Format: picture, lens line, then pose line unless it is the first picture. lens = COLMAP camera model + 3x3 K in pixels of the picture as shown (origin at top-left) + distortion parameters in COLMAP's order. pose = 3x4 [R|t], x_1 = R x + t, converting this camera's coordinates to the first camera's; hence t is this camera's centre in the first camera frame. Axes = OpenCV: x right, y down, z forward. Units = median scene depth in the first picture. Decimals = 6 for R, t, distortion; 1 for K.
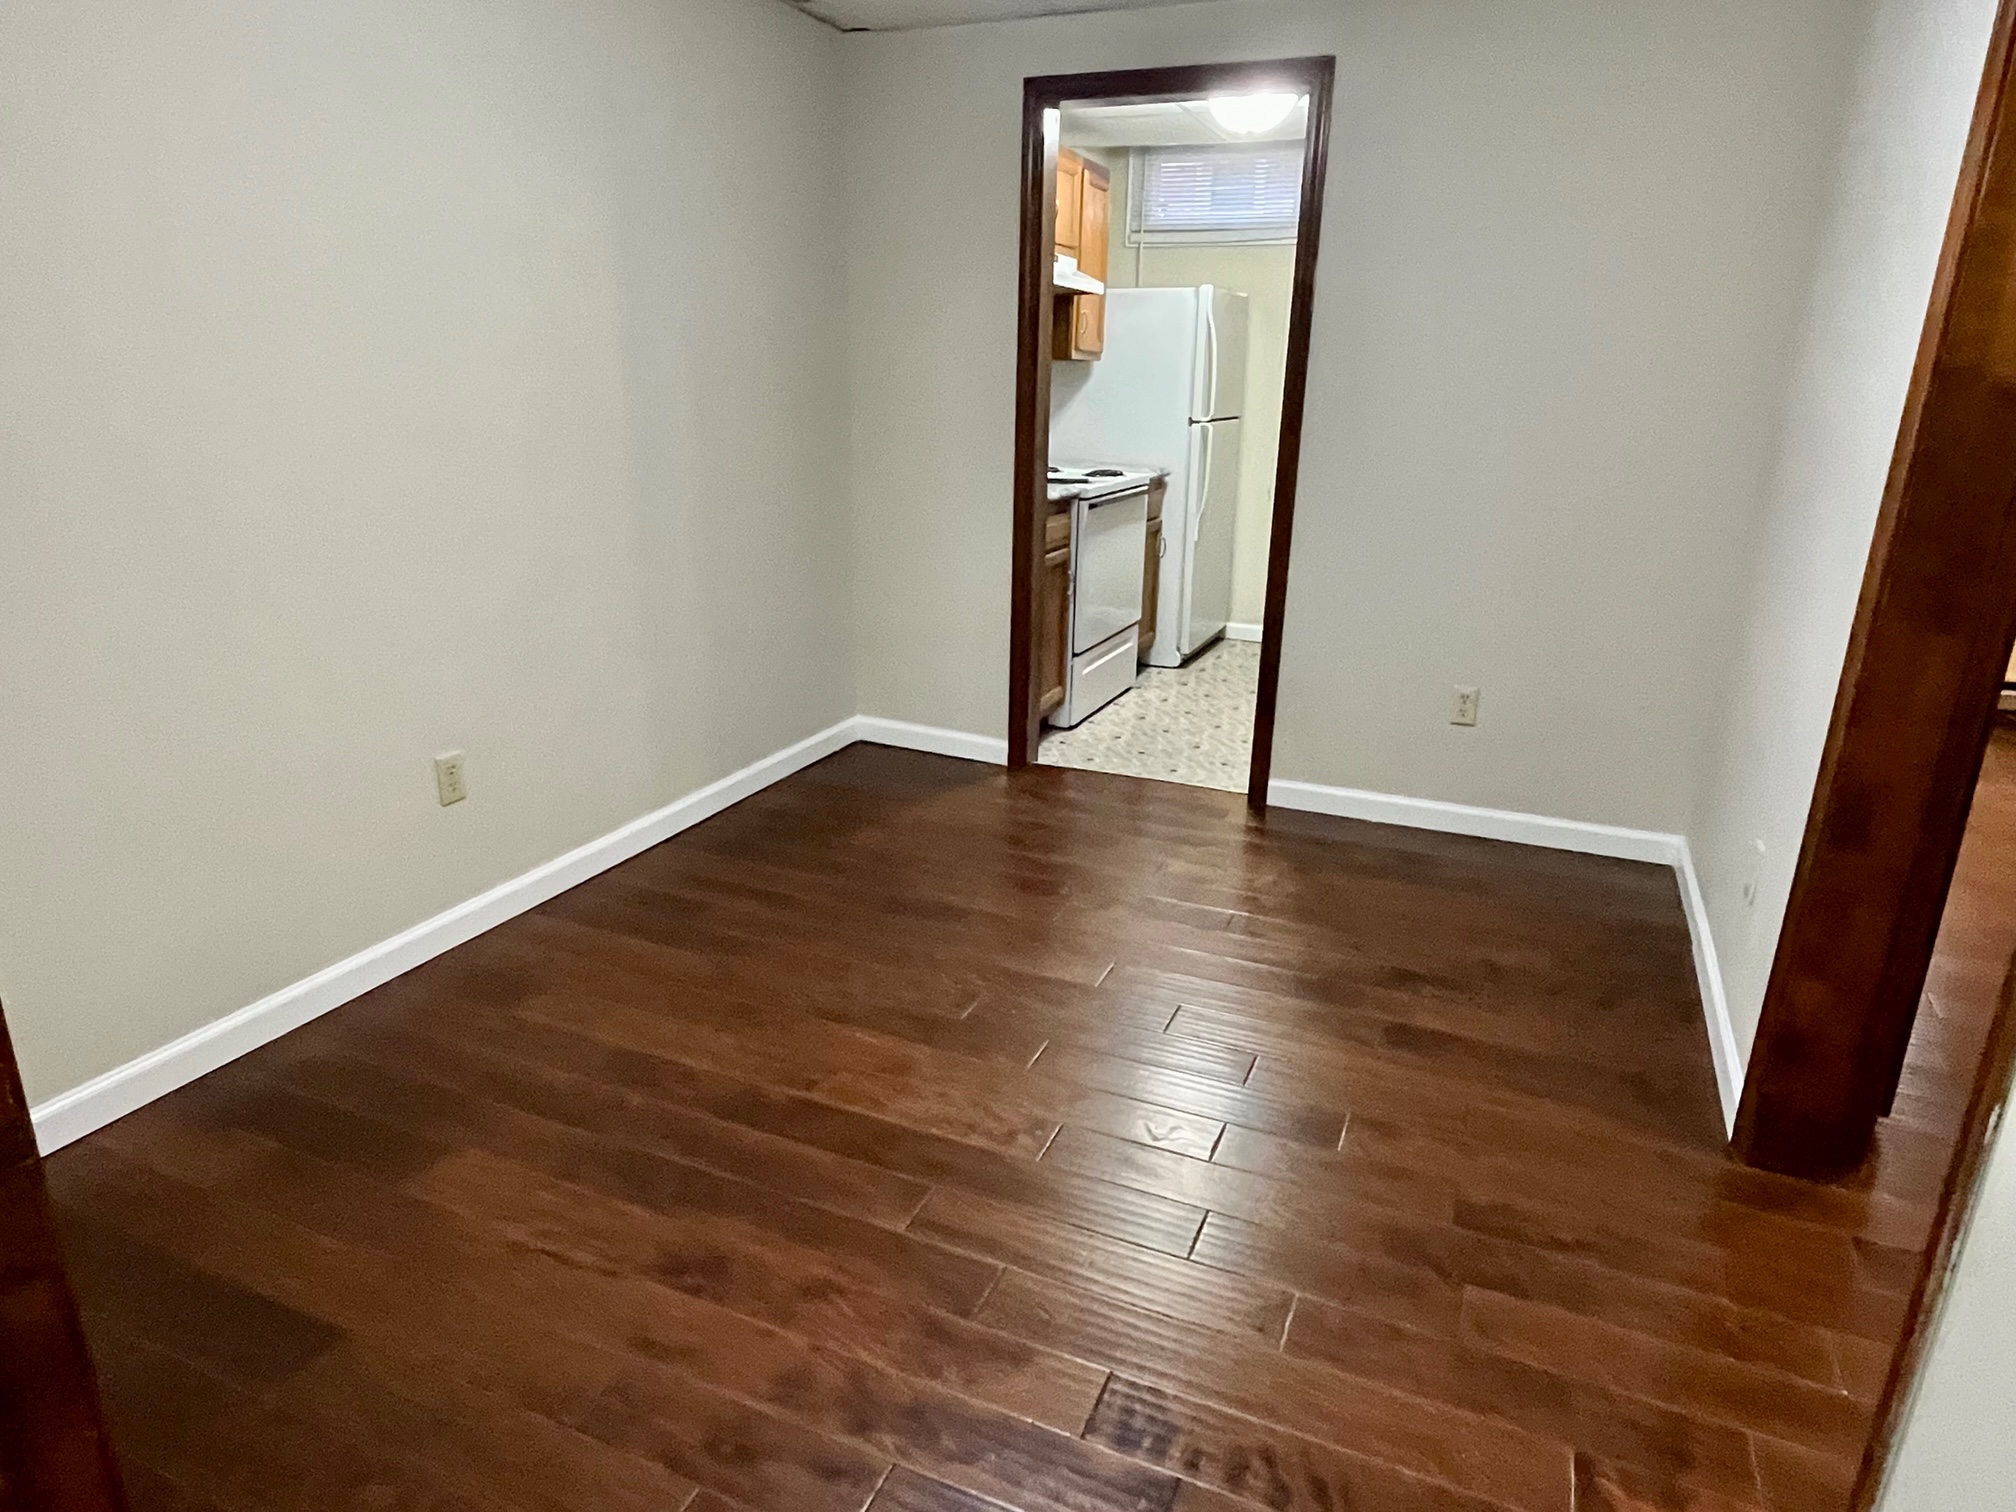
lens RADIAL K [[1247.8, 0, 1008.0], [0, 1247.8, 756.0], [0, 0, 1]] dist [0.000533, -0.000536]
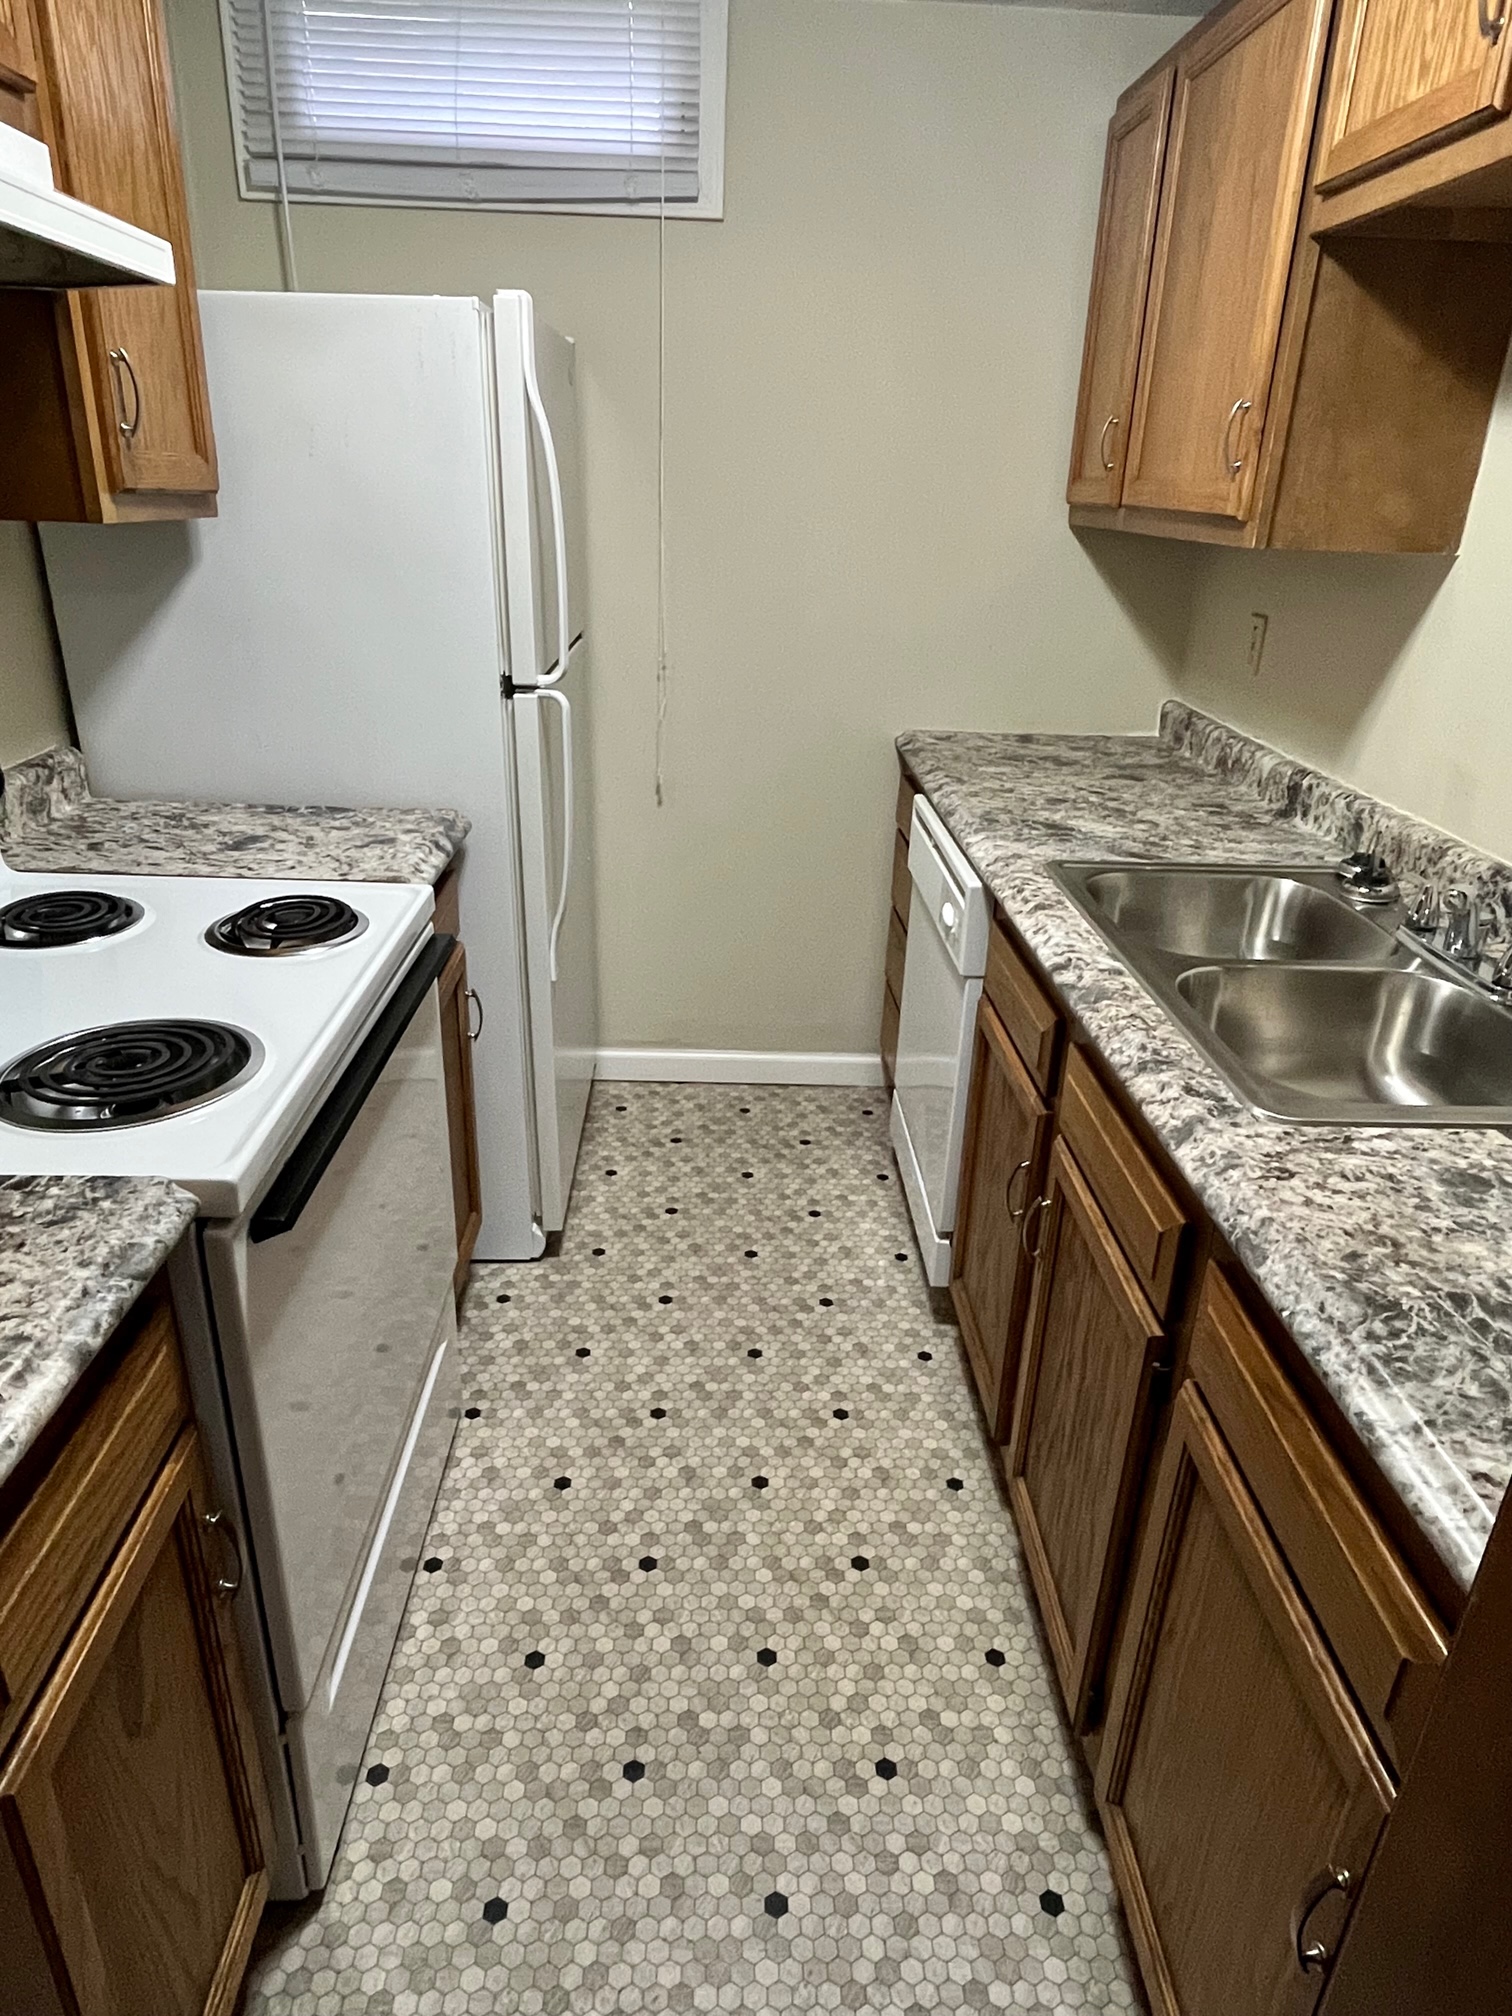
lens RADIAL K [[1247.8, 0, 756.0], [0, 1247.8, 1008.0], [0, 0, 1]] dist [0.000533, -0.000536]
pose [[0.909567, -0.158259, 0.384242, 0.057267], [0.116809, 0.984731, 0.129077, -0.216965], [-0.398803, -0.072522, 0.914165, 0.636647]]
